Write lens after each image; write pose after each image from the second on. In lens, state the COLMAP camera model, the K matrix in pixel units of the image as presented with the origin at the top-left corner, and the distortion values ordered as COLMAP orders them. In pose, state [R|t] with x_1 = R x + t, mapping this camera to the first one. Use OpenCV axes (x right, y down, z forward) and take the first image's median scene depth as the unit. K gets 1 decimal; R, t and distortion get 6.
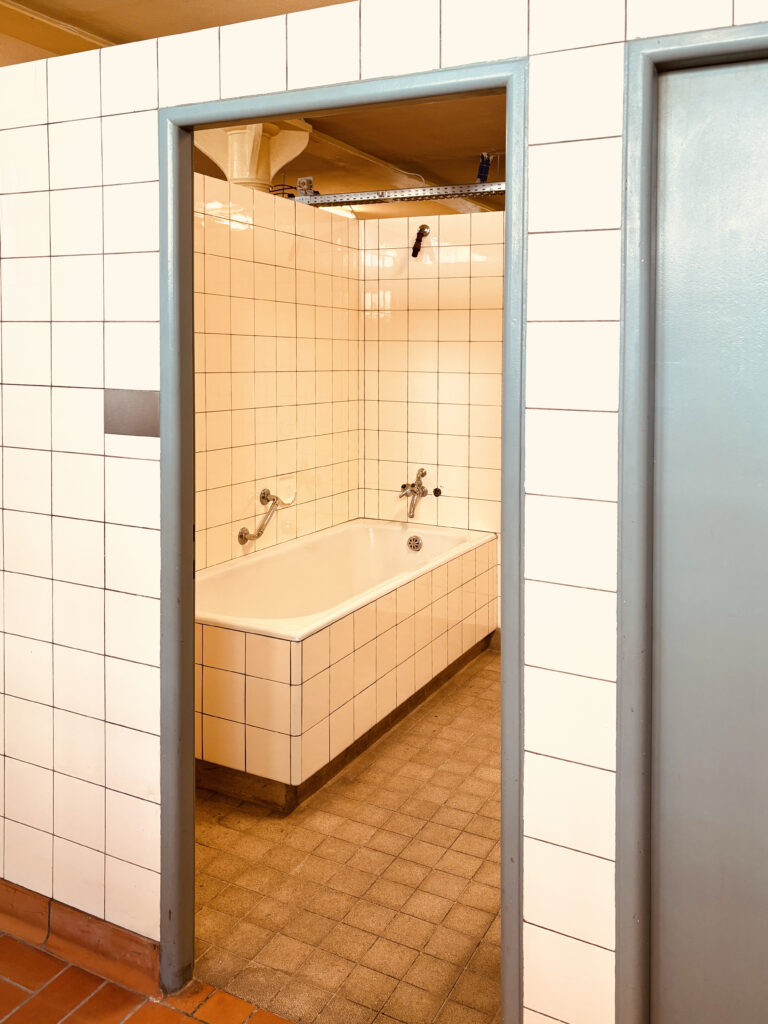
lens RADIAL K [[778.4, 0, 383.7], [0, 778.4, 509.6], [0, 0, 1]] dist [0.012102, -0.000344]
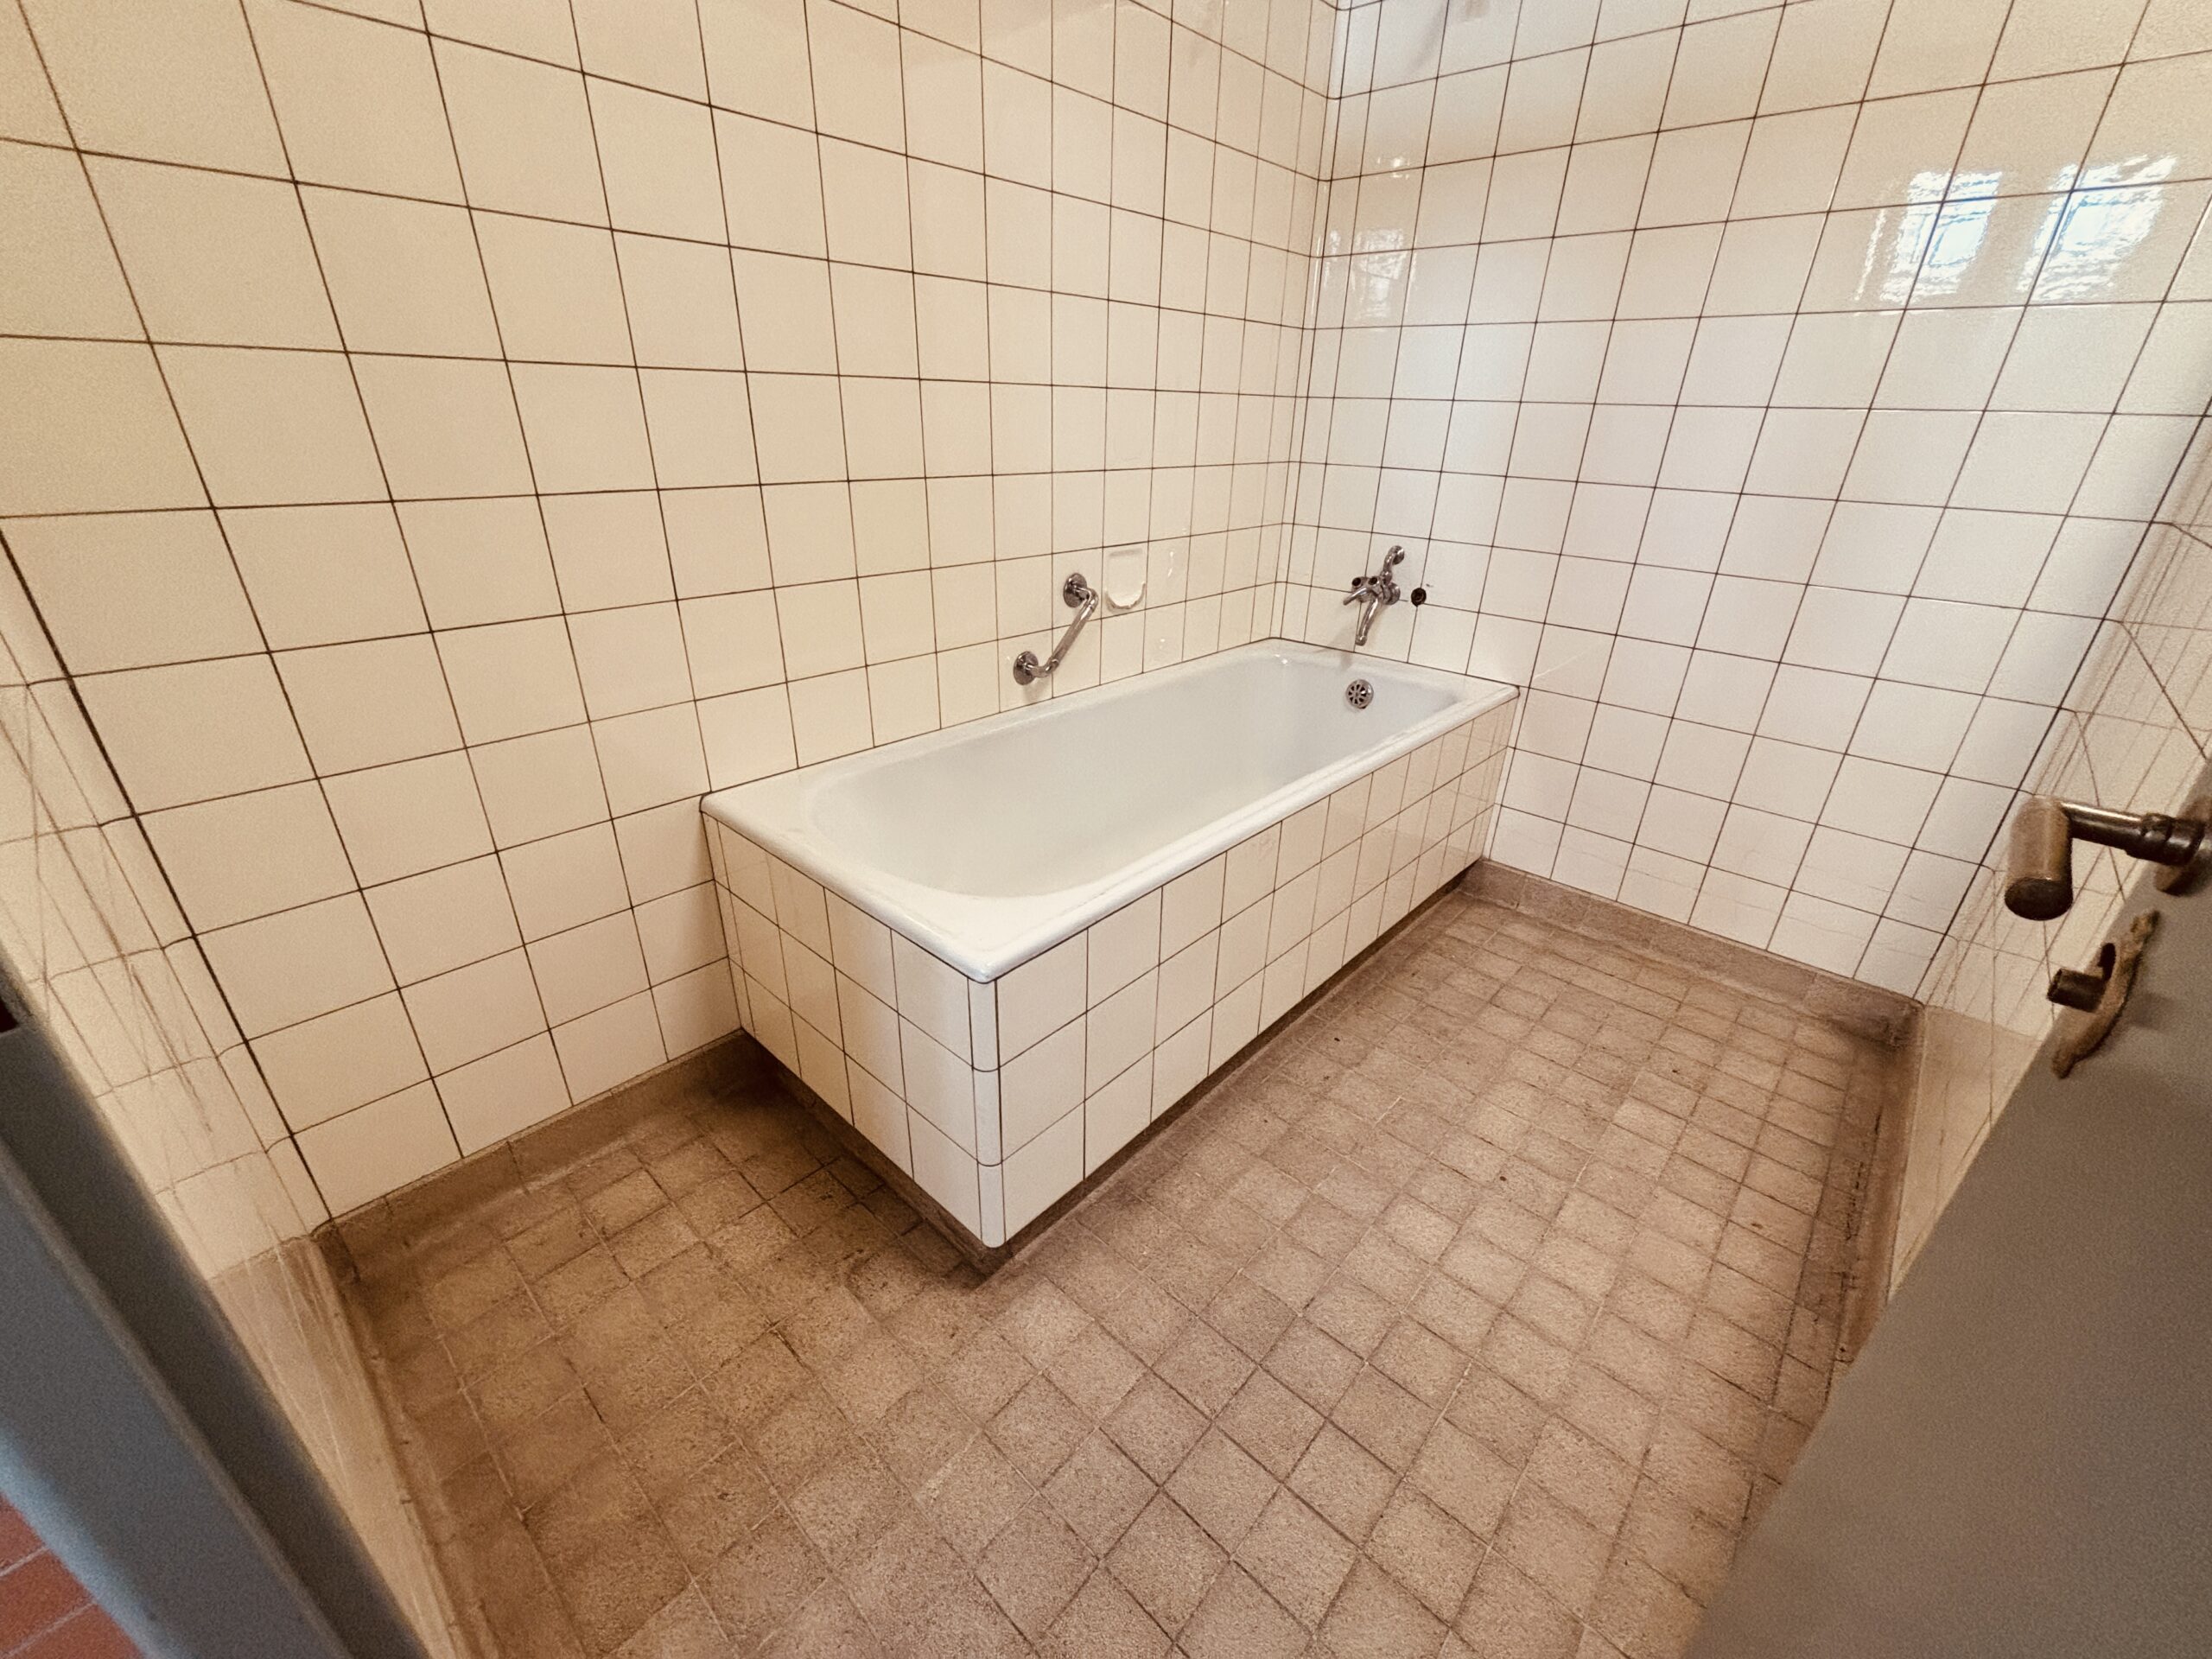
lens RADIAL K [[881.9, 0, 1108.1], [0, 881.9, 987.0], [0, 0, 1]] dist [-0.006040, -0.000960]
pose [[0.968654, 0.140994, -0.204522, 0.028544], [-0.048766, 0.915227, 0.399976, -0.009739], [0.243578, -0.377465, 0.893415, 0.365880]]
